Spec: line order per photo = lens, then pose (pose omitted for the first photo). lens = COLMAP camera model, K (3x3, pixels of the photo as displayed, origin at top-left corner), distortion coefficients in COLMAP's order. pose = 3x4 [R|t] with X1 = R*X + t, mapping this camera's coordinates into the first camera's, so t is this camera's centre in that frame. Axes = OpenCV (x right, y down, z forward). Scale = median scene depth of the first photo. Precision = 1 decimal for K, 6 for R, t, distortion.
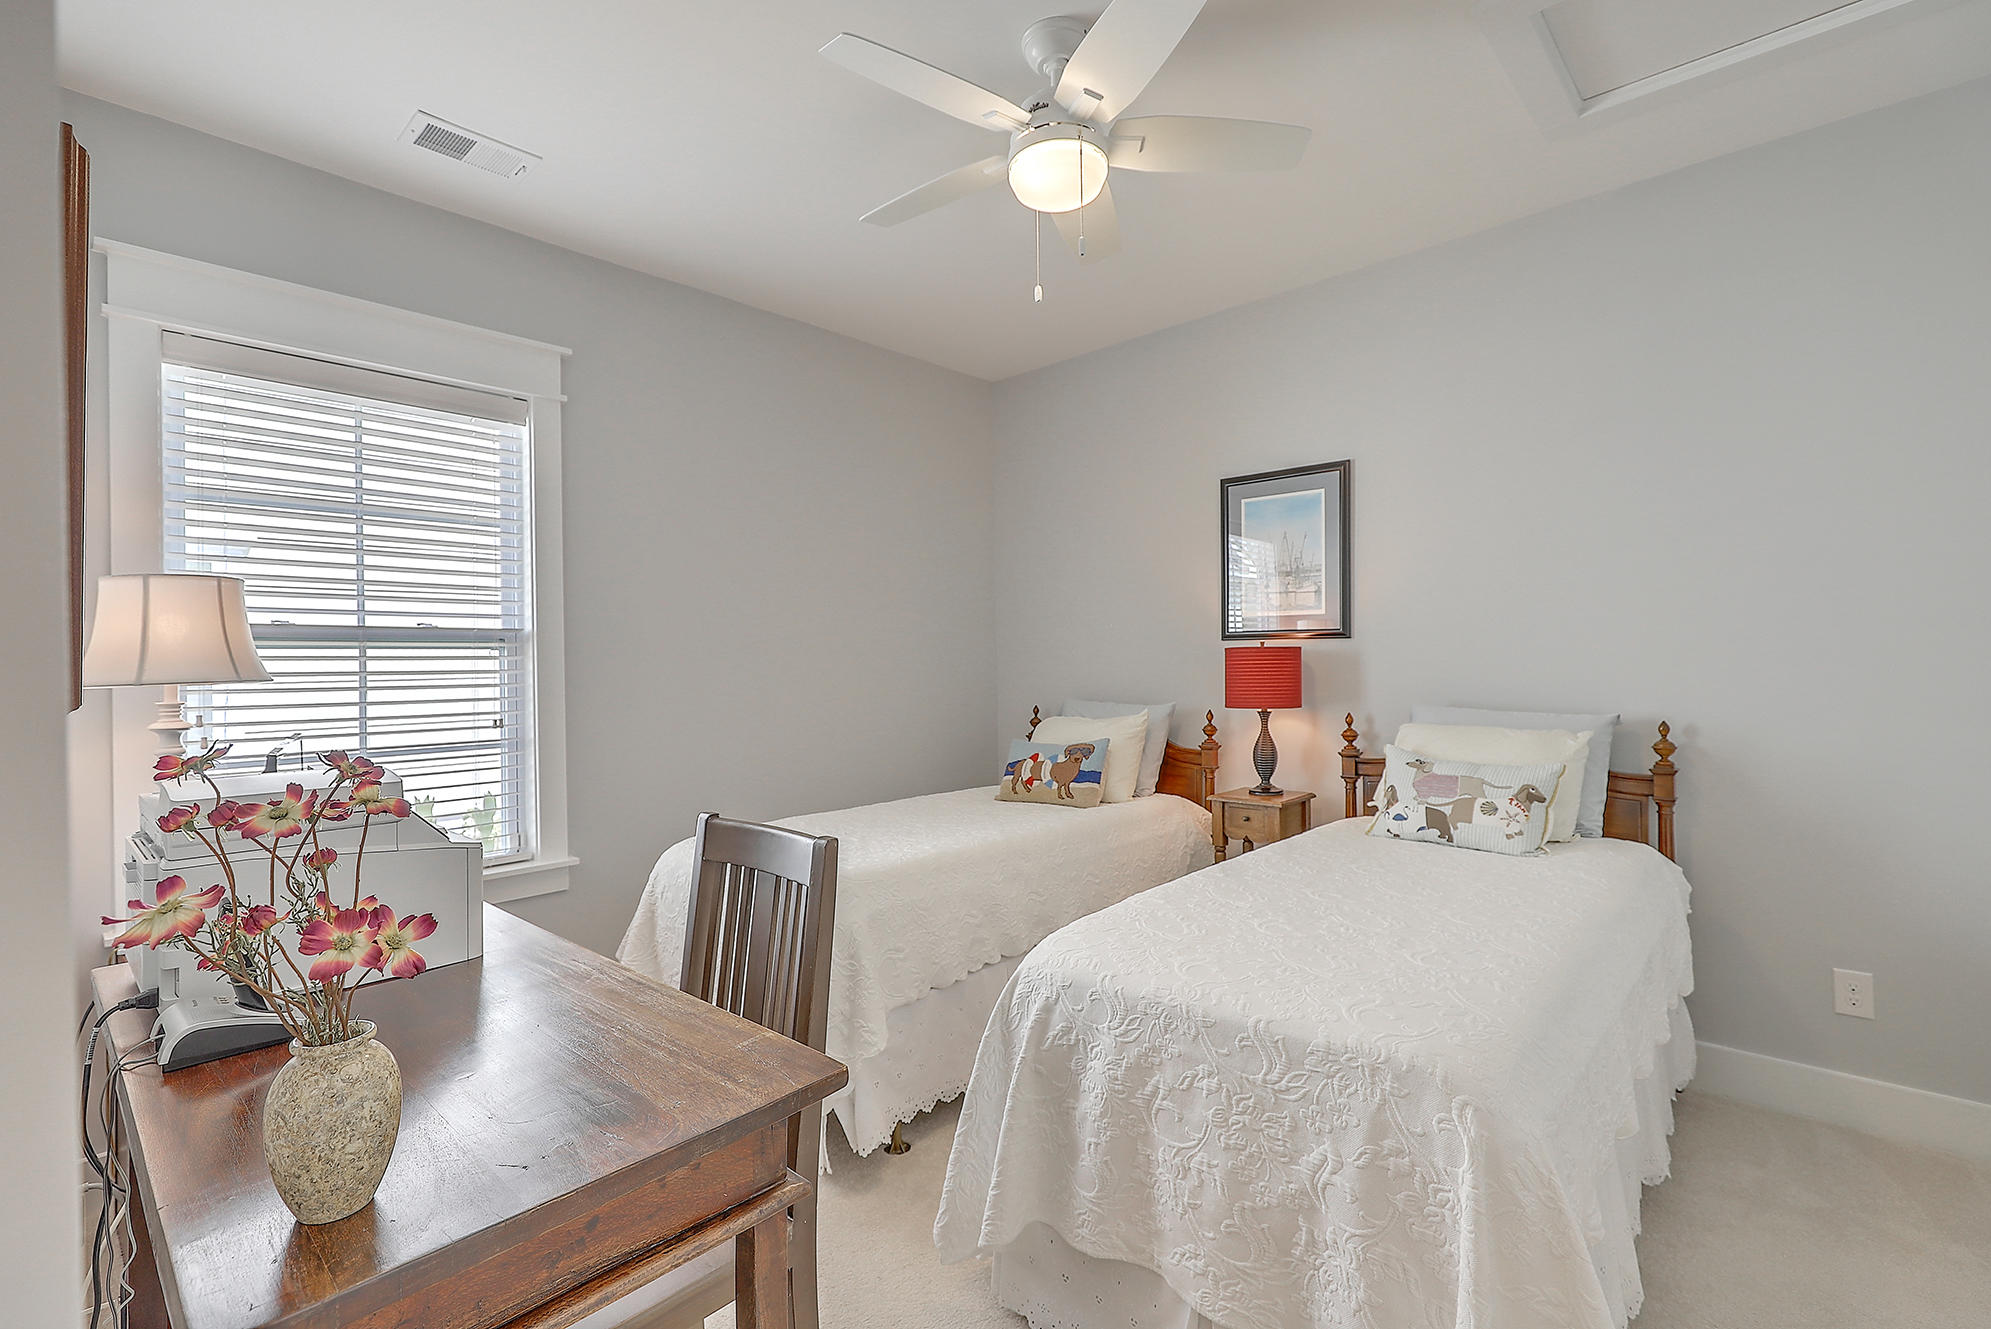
lens RADIAL K [[887.5, 0, 1012.5], [0, 887.5, 655.5], [0, 0, 1]] dist [-0.025270, 0.000314]
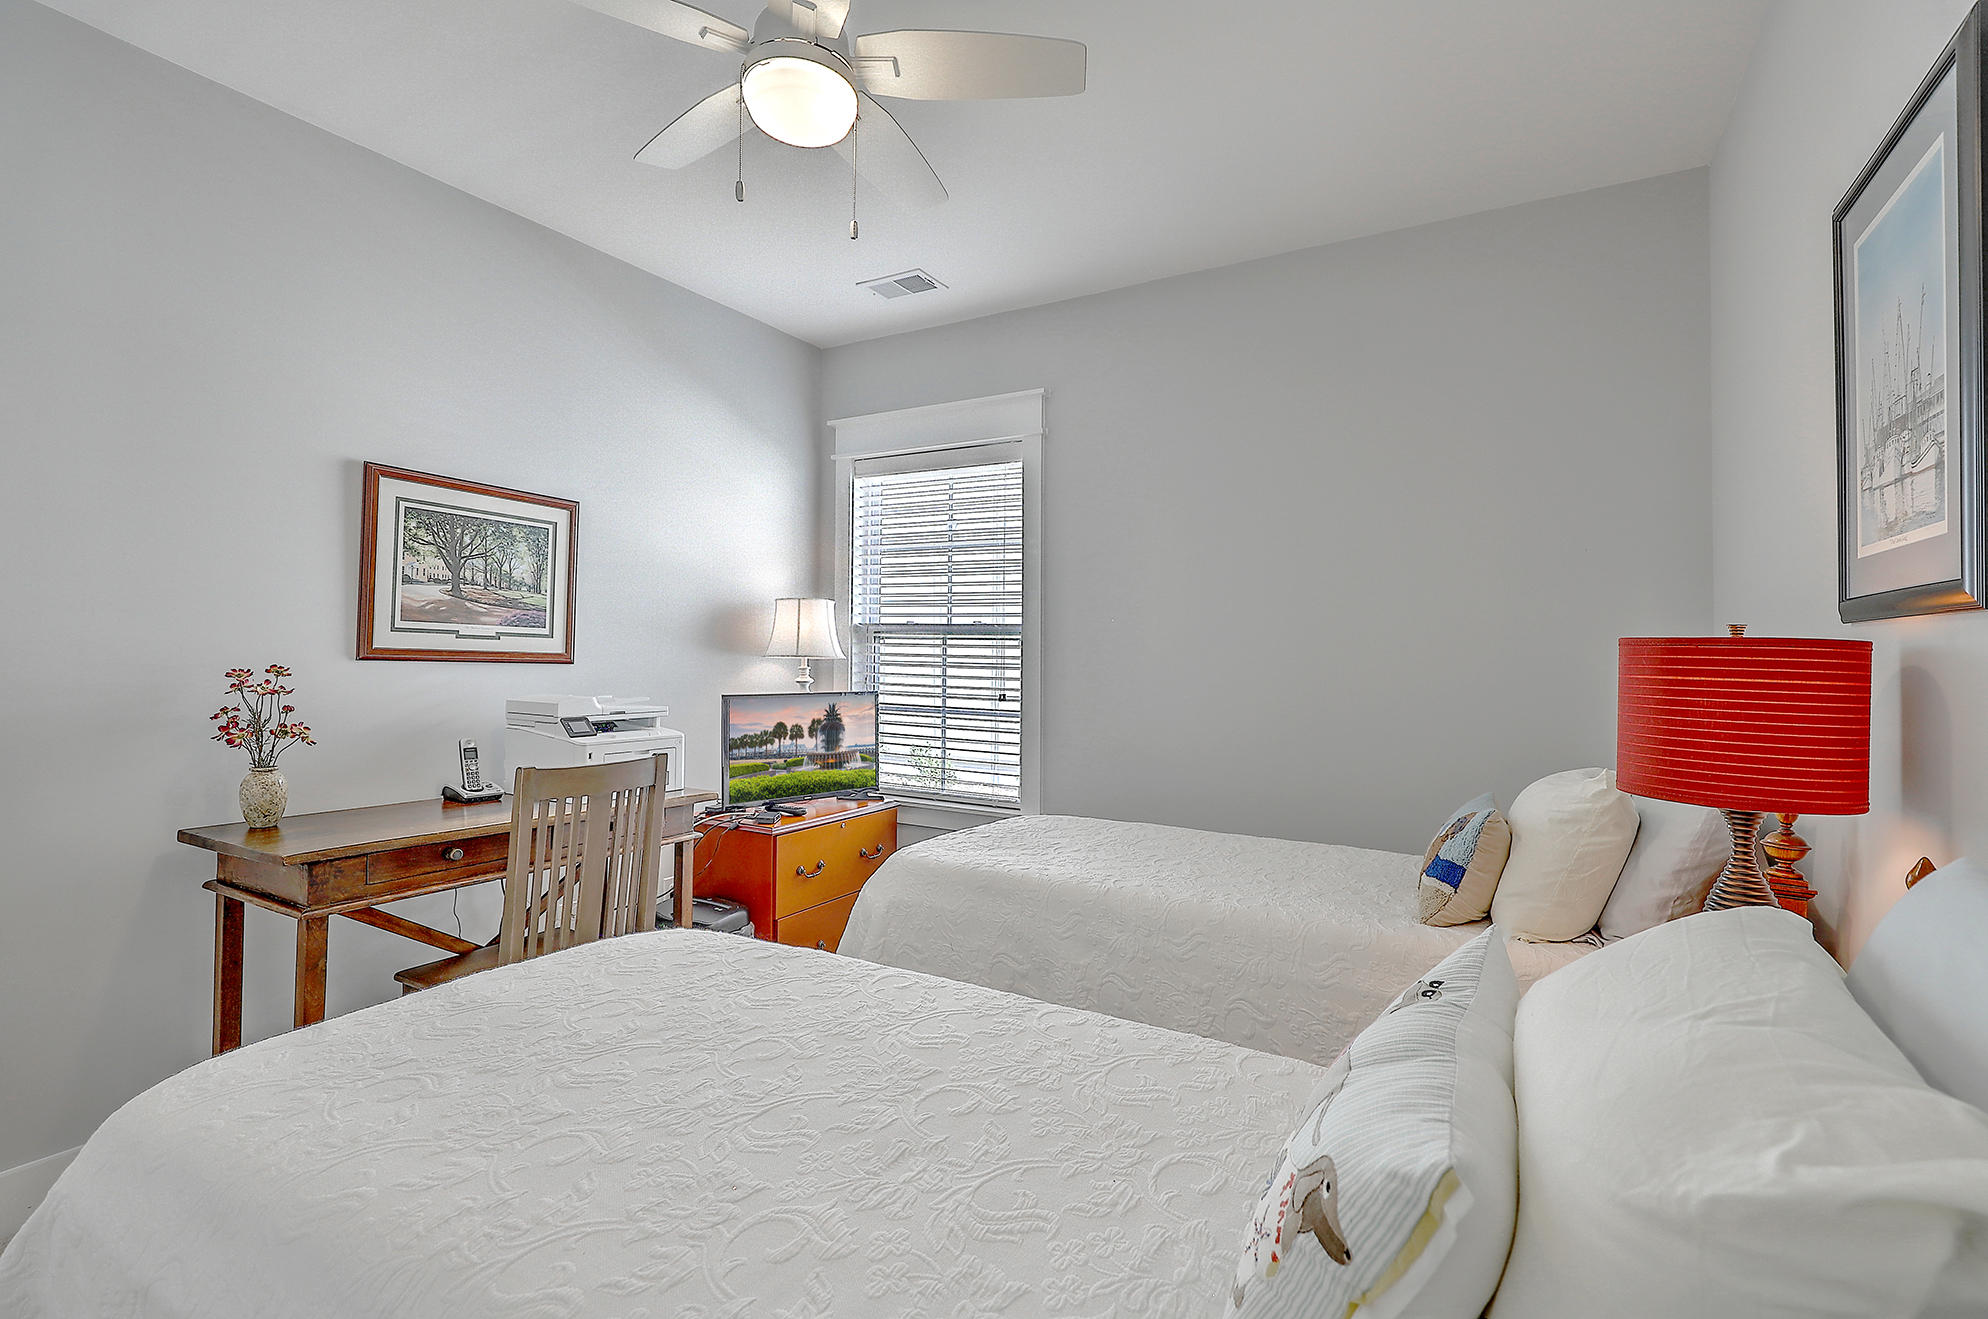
lens RADIAL K [[886.2, 0, 1010.9], [0, 886.2, 650.5], [0, 0, 1]] dist [-0.025270, 0.000314]
pose [[0.209861, 0.012645, -0.977649, 0.735666], [-0.013333, 0.999860, 0.010071, -0.005371], [0.977640, 0.010922, 0.210000, 0.787683]]
